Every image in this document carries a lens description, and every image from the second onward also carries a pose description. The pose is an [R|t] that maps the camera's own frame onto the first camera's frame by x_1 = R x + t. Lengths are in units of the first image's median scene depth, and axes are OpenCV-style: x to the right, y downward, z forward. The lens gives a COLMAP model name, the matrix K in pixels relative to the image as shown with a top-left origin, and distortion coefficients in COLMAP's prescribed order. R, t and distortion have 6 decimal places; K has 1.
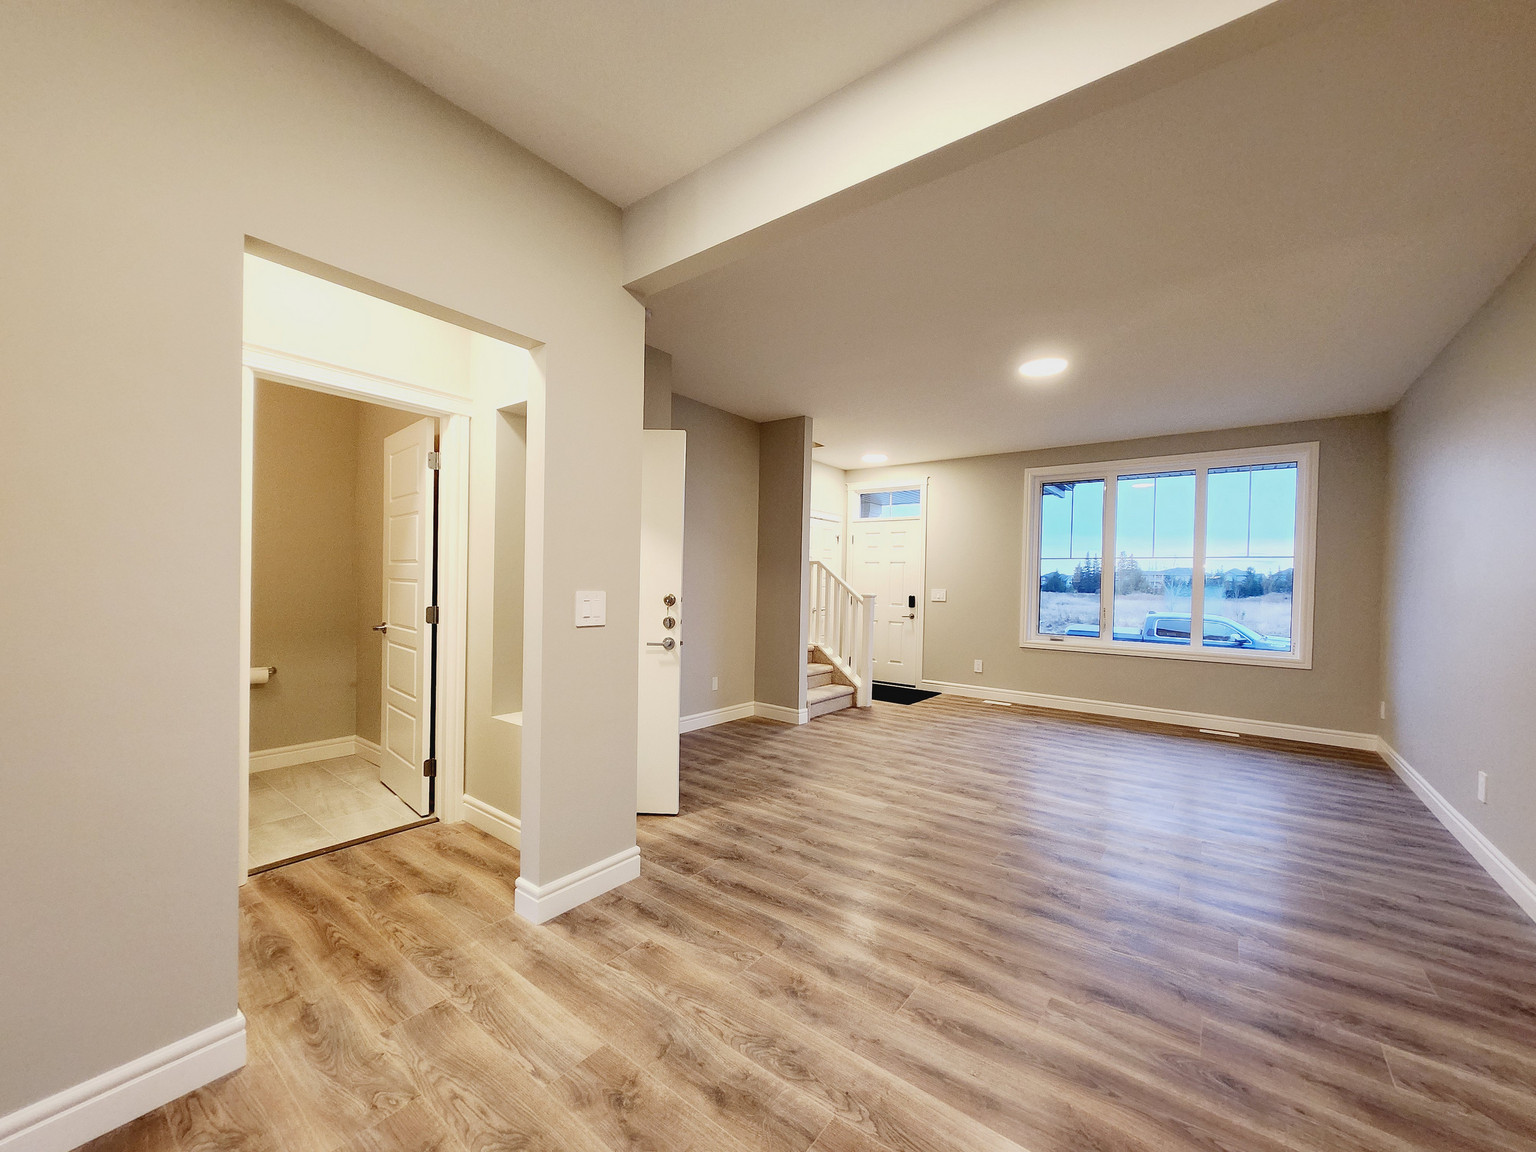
lens RADIAL K [[608.2, 0, 770.4], [0, 608.2, 587.5], [0, 0, 1]] dist [-0.006777, 0.005016]
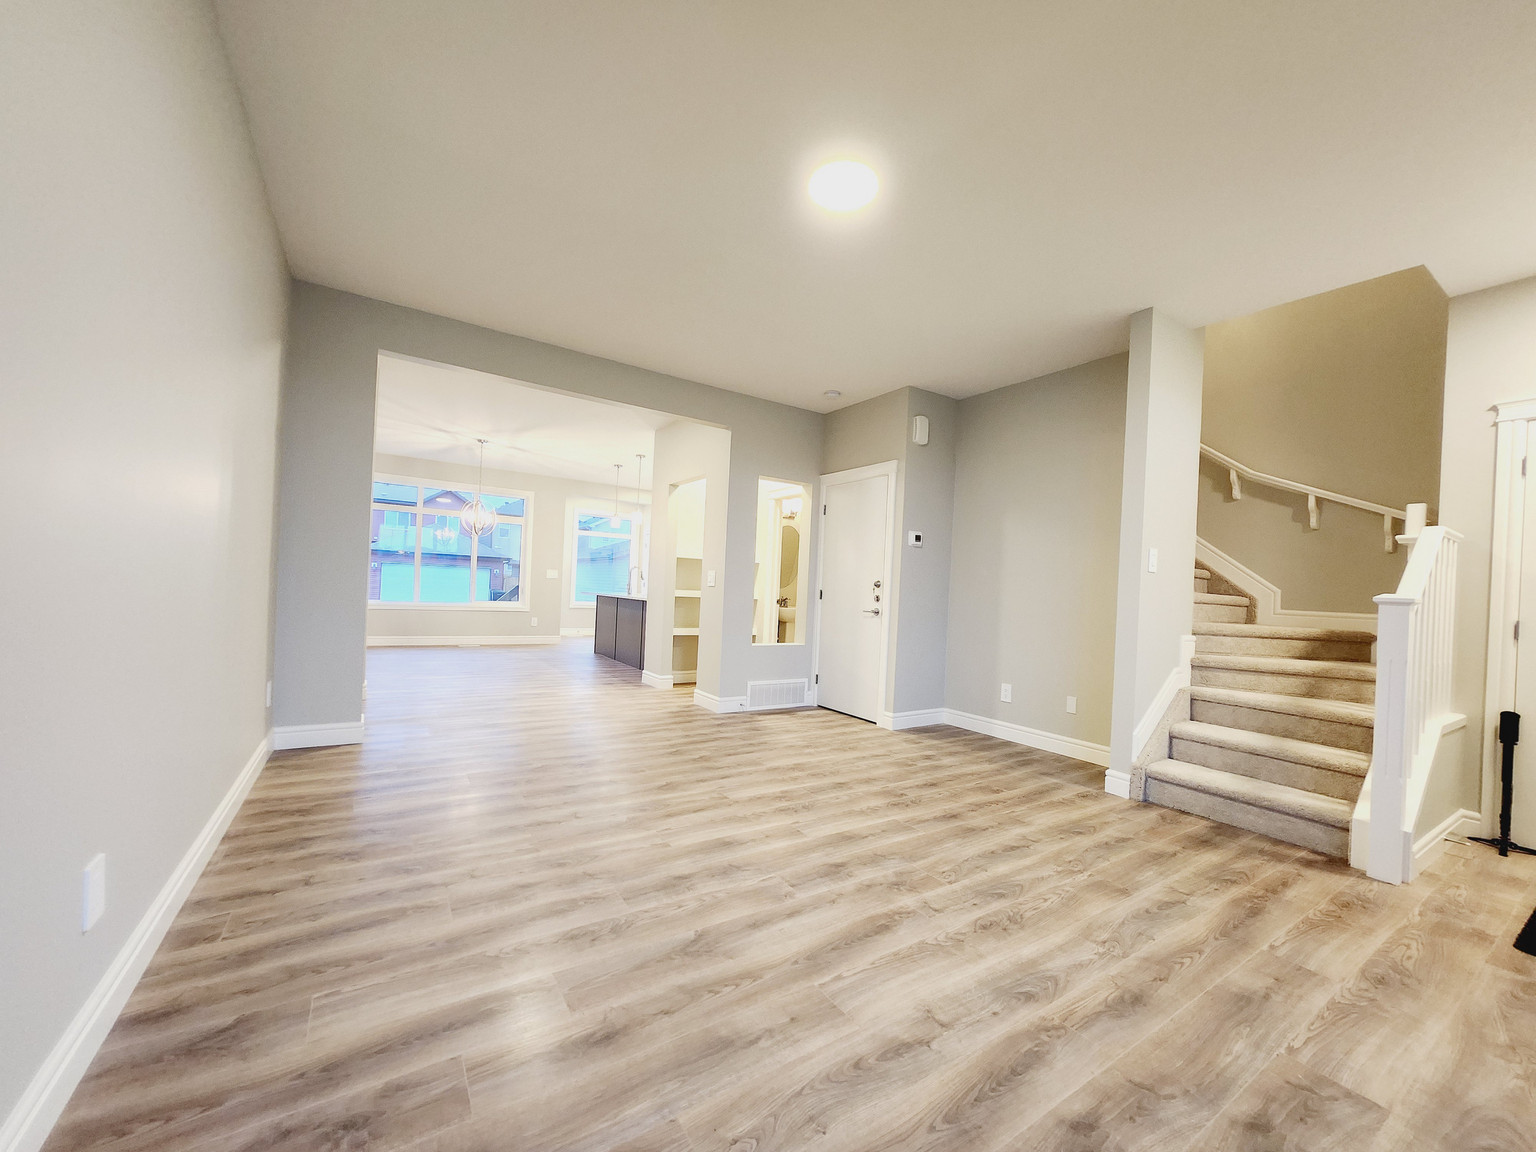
lens RADIAL K [[608.2, 0, 777.0], [0, 608.2, 583.2], [0, 0, 1]] dist [-0.006777, 0.005016]
pose [[-0.325248, -0.045211, -0.944547, 0.959108], [-0.062570, 0.997696, -0.026209, 0.053490], [0.943556, 0.050576, -0.327328, 1.070278]]
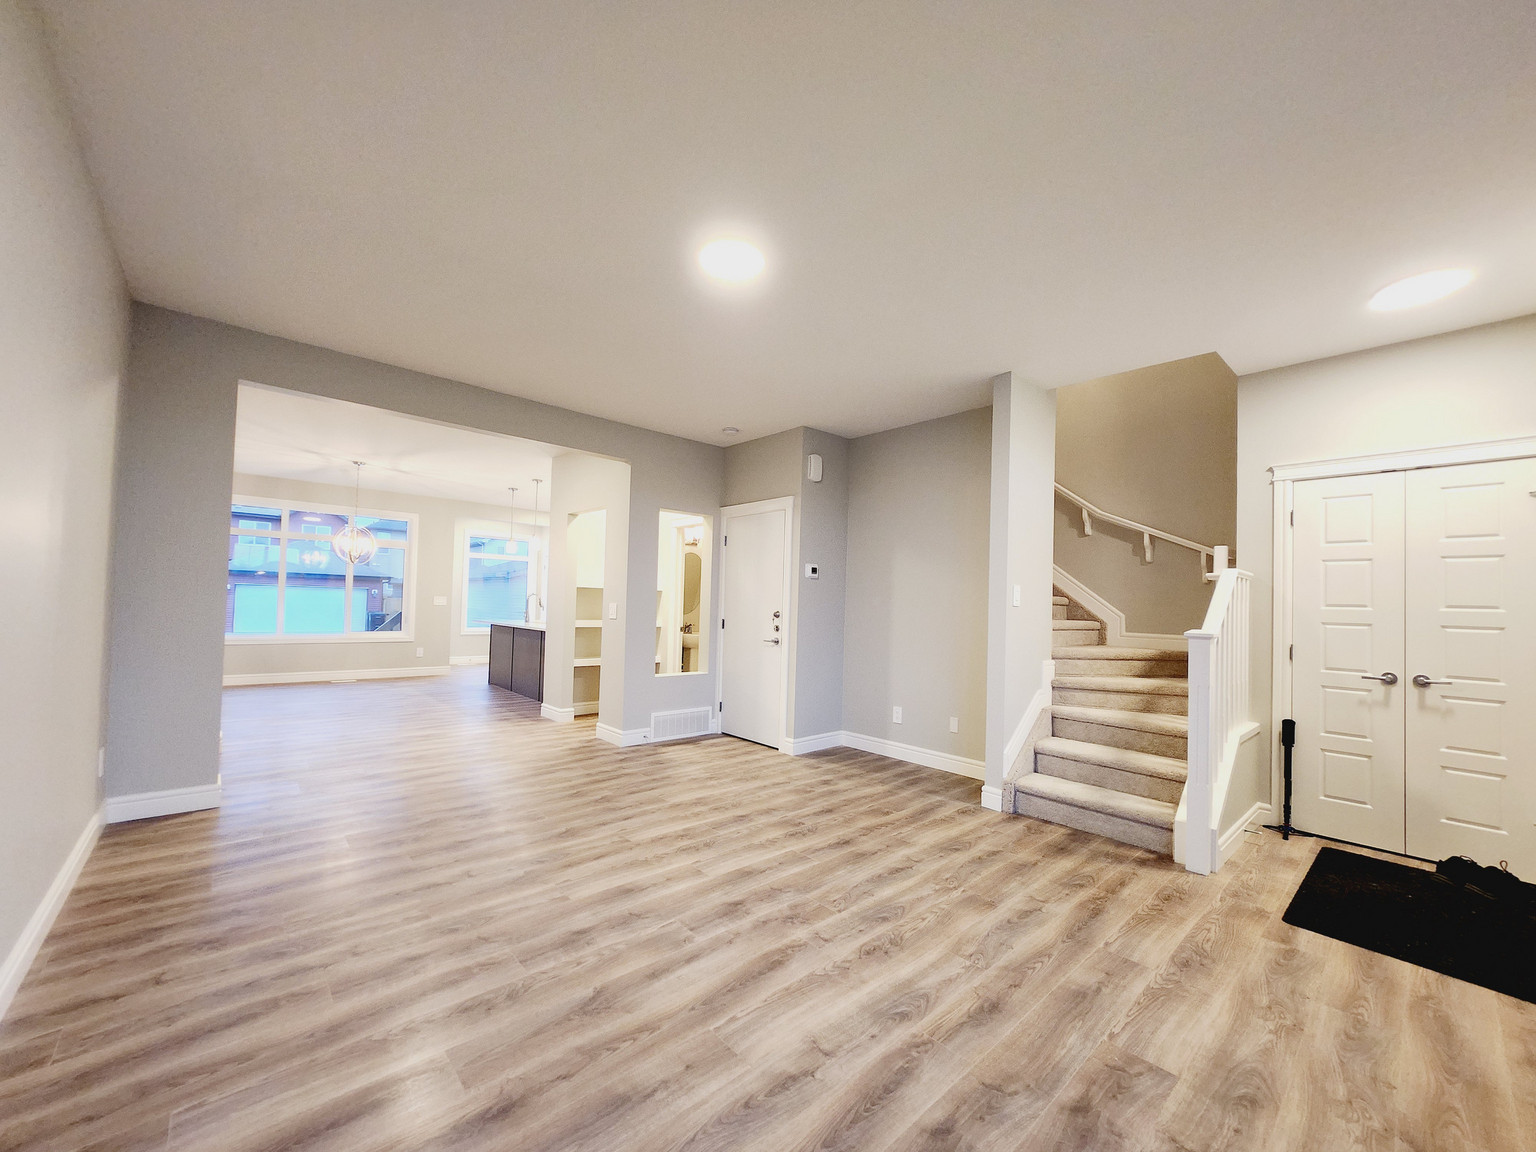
lens RADIAL K [[608.2, 0, 777.4], [0, 608.2, 585.8], [0, 0, 1]] dist [-0.006777, 0.005016]
pose [[-0.178894, -0.057497, -0.982187, 0.985944], [-0.041657, 0.997838, -0.050826, 0.018103], [0.982986, 0.031823, -0.180903, 1.088100]]
